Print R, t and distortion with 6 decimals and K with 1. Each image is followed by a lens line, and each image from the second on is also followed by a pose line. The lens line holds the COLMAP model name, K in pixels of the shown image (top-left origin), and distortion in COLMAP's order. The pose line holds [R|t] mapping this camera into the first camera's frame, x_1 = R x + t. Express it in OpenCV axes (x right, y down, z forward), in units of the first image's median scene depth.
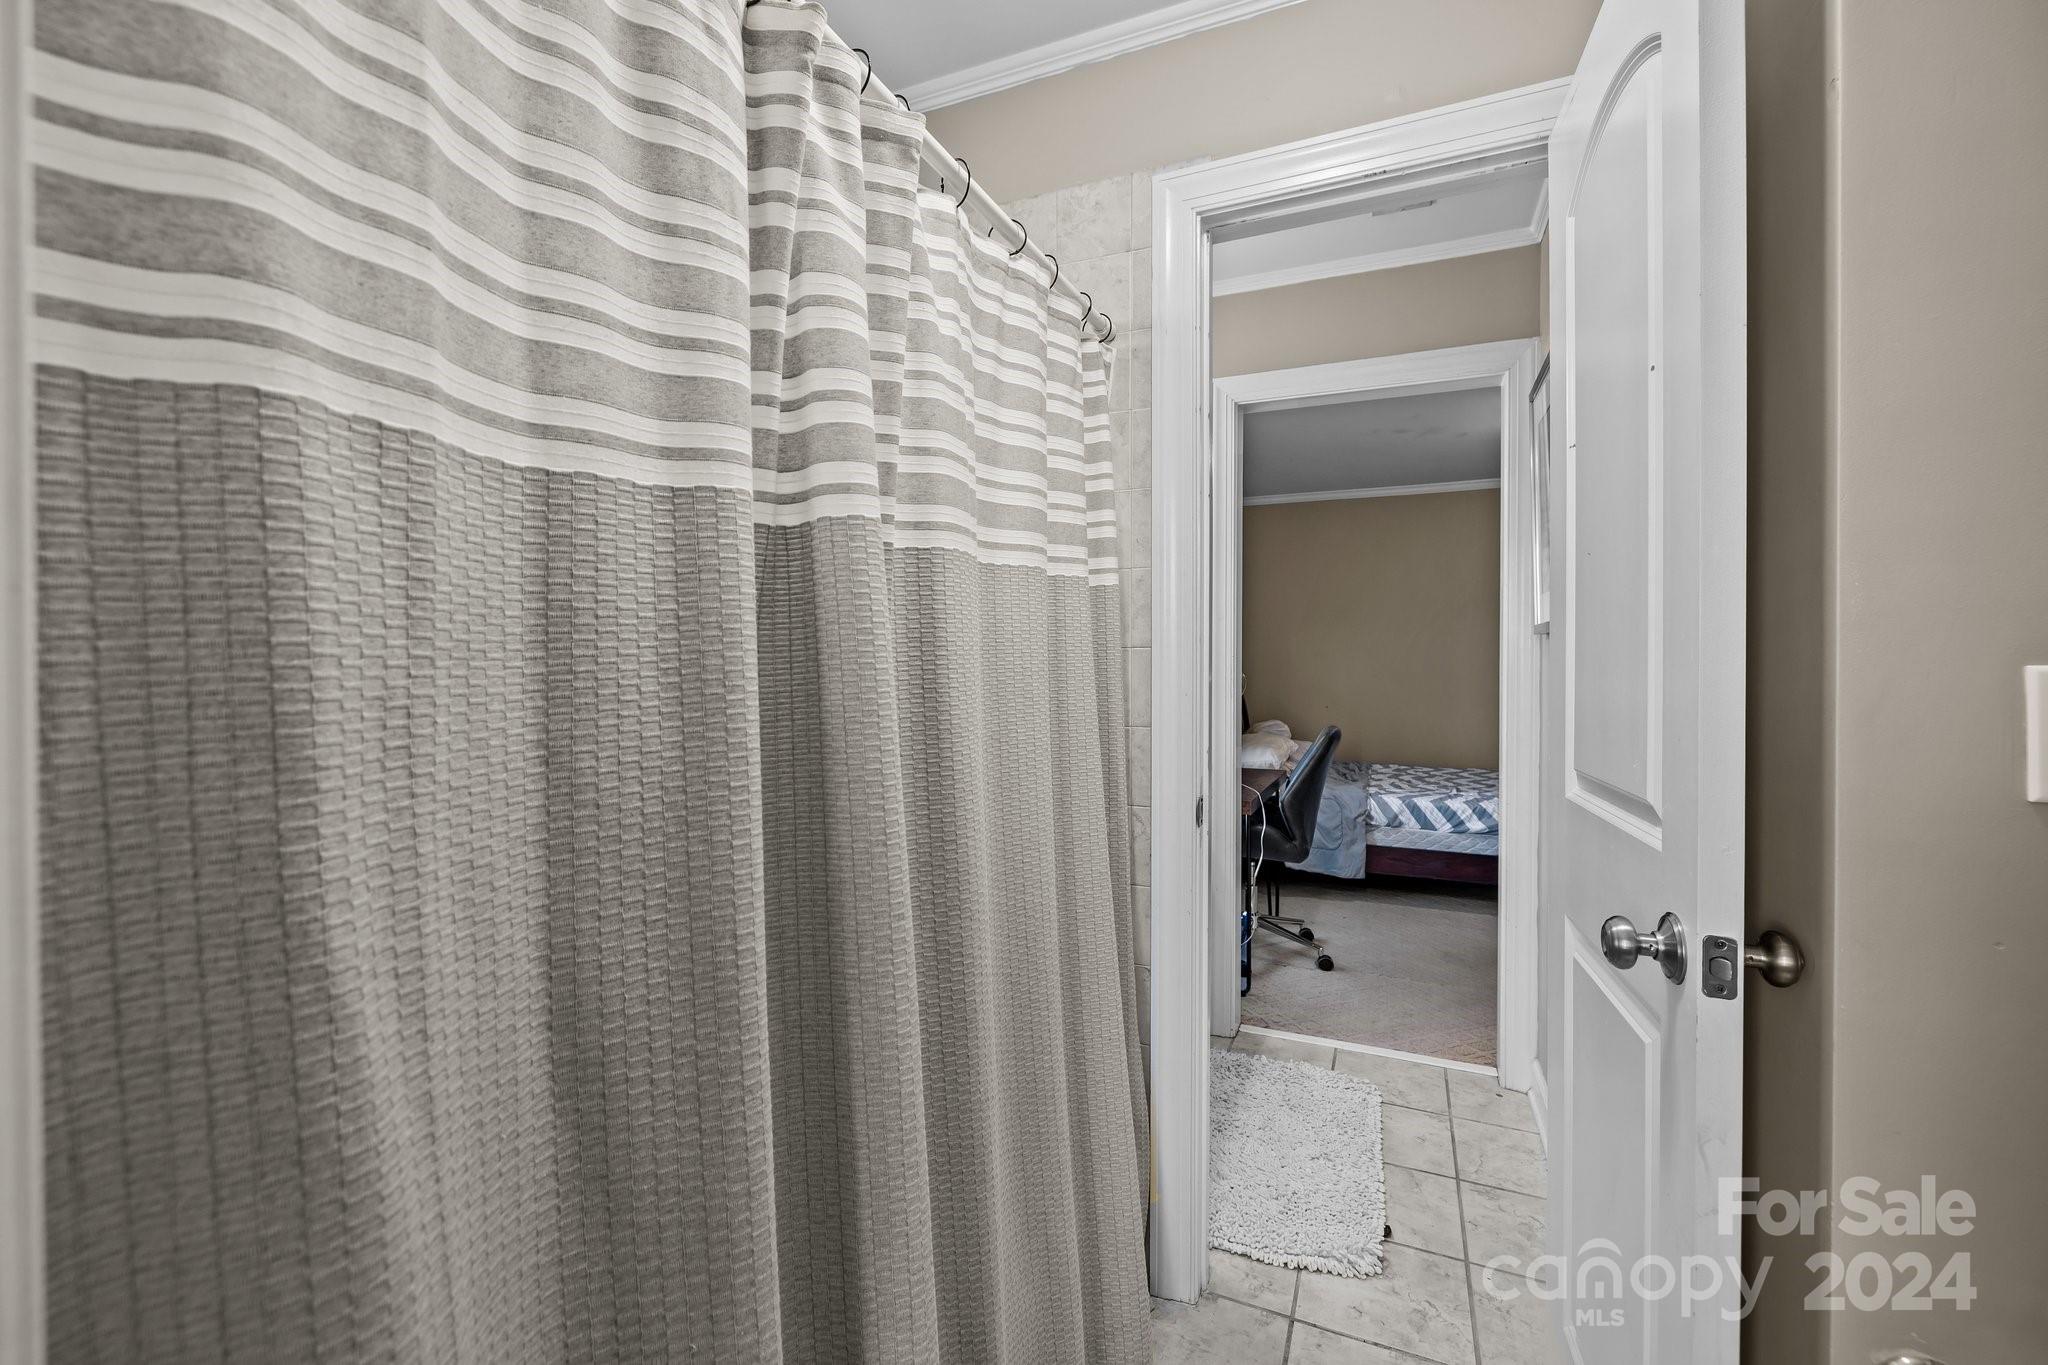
lens RADIAL K [[877.8, 0, 1024.8], [0, 877.8, 675.9], [0, 0, 1]] dist [-0.000860, 0.000694]
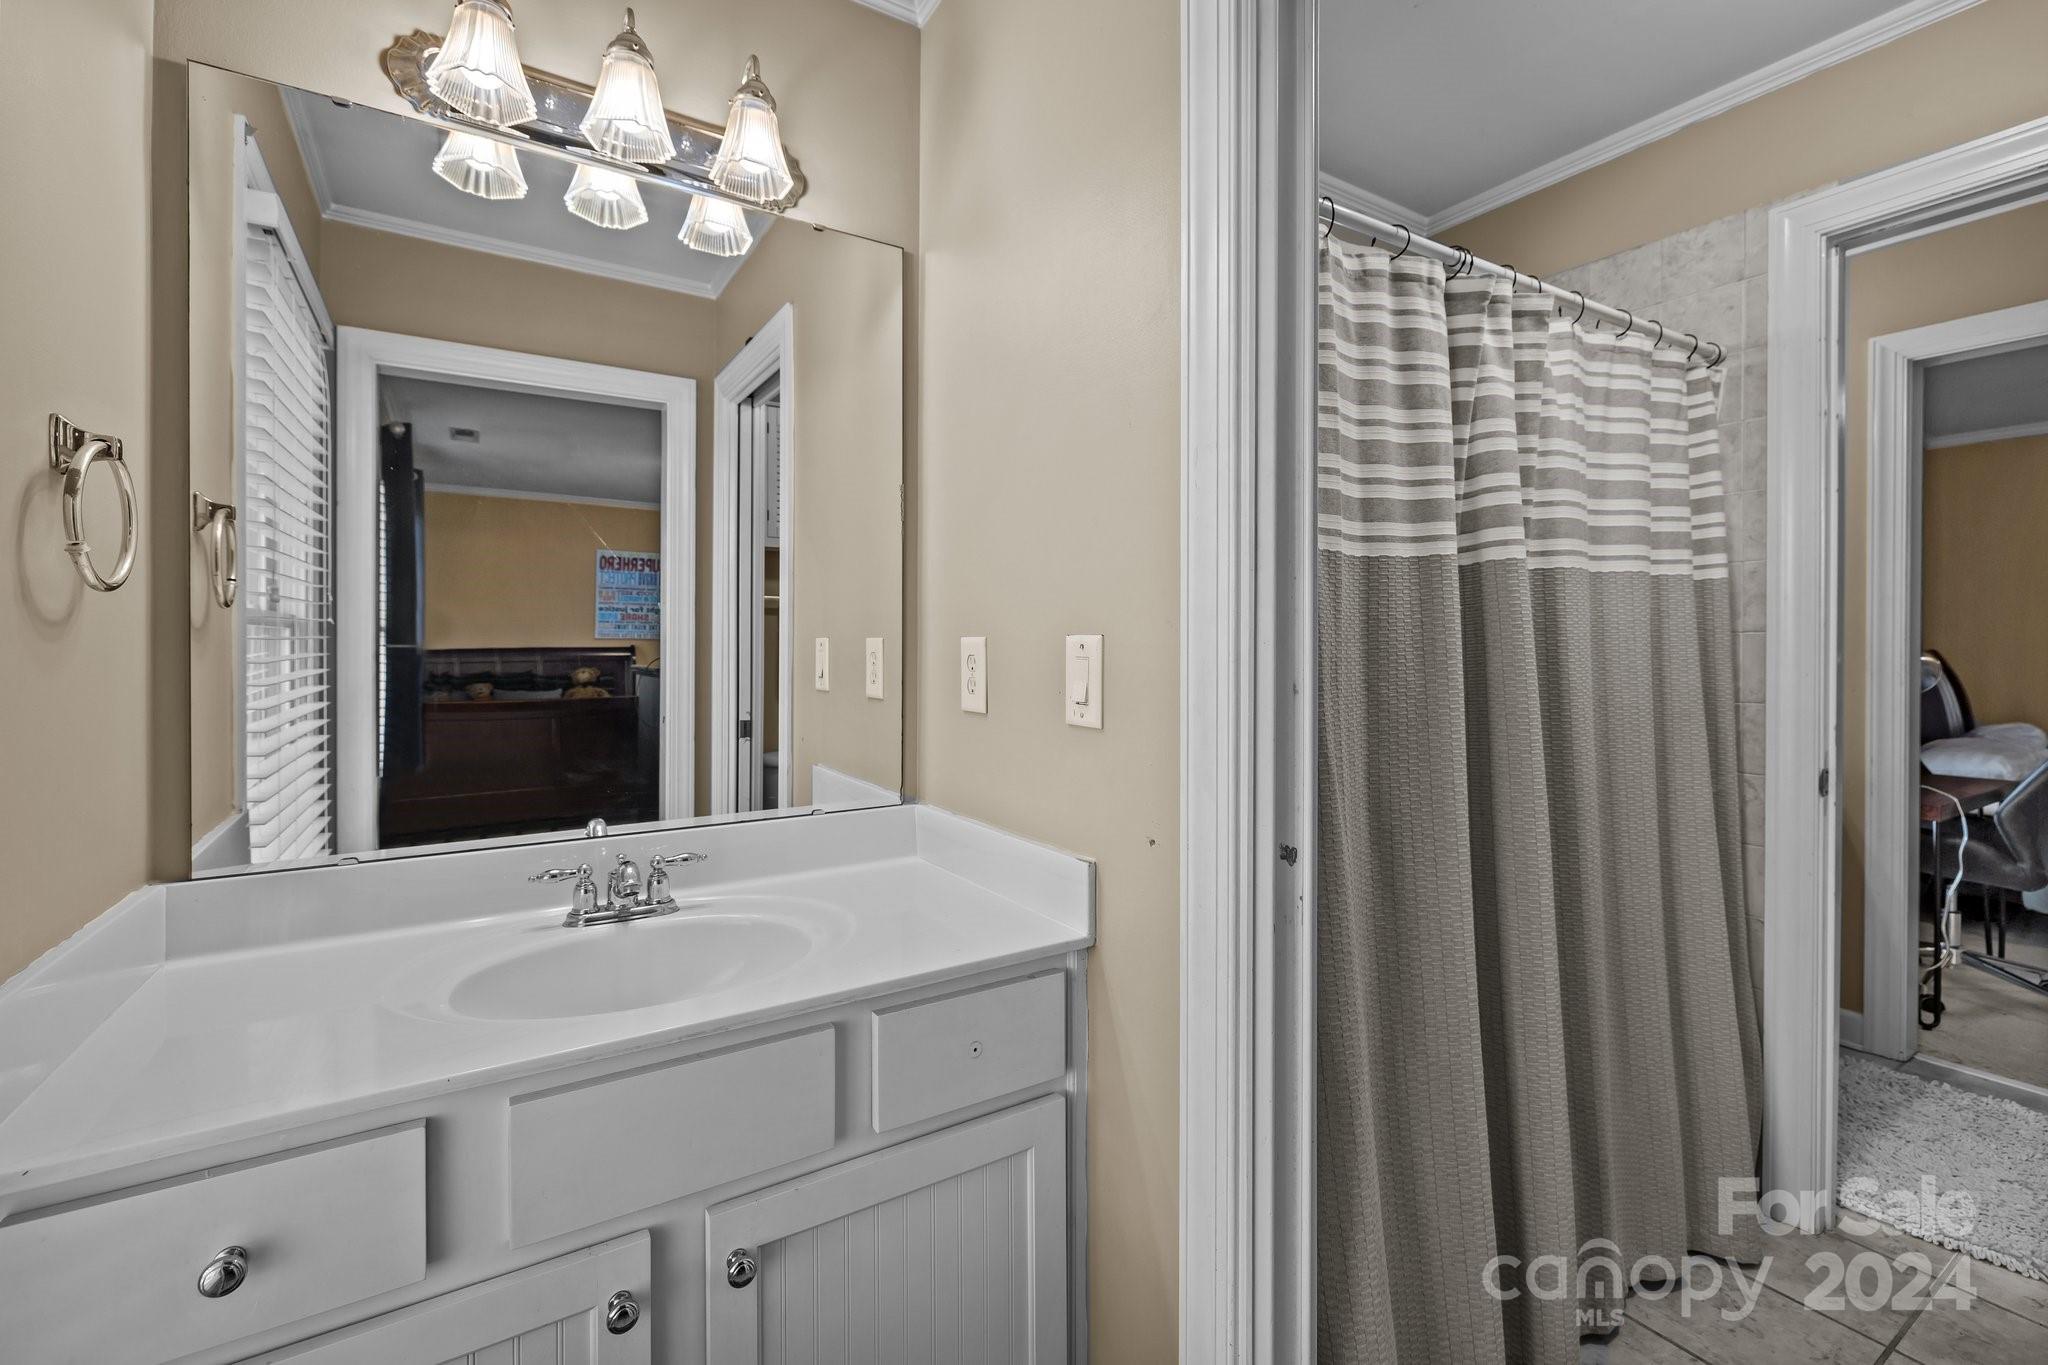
lens RADIAL K [[877.8, 0, 1011.3], [0, 877.8, 653.6], [0, 0, 1]] dist [-0.000860, 0.000694]
pose [[0.823329, 0.004106, -0.567549, -0.015085], [-0.009009, 0.999942, -0.005835, 0.013359], [0.567492, 0.009918, 0.823319, -0.597322]]
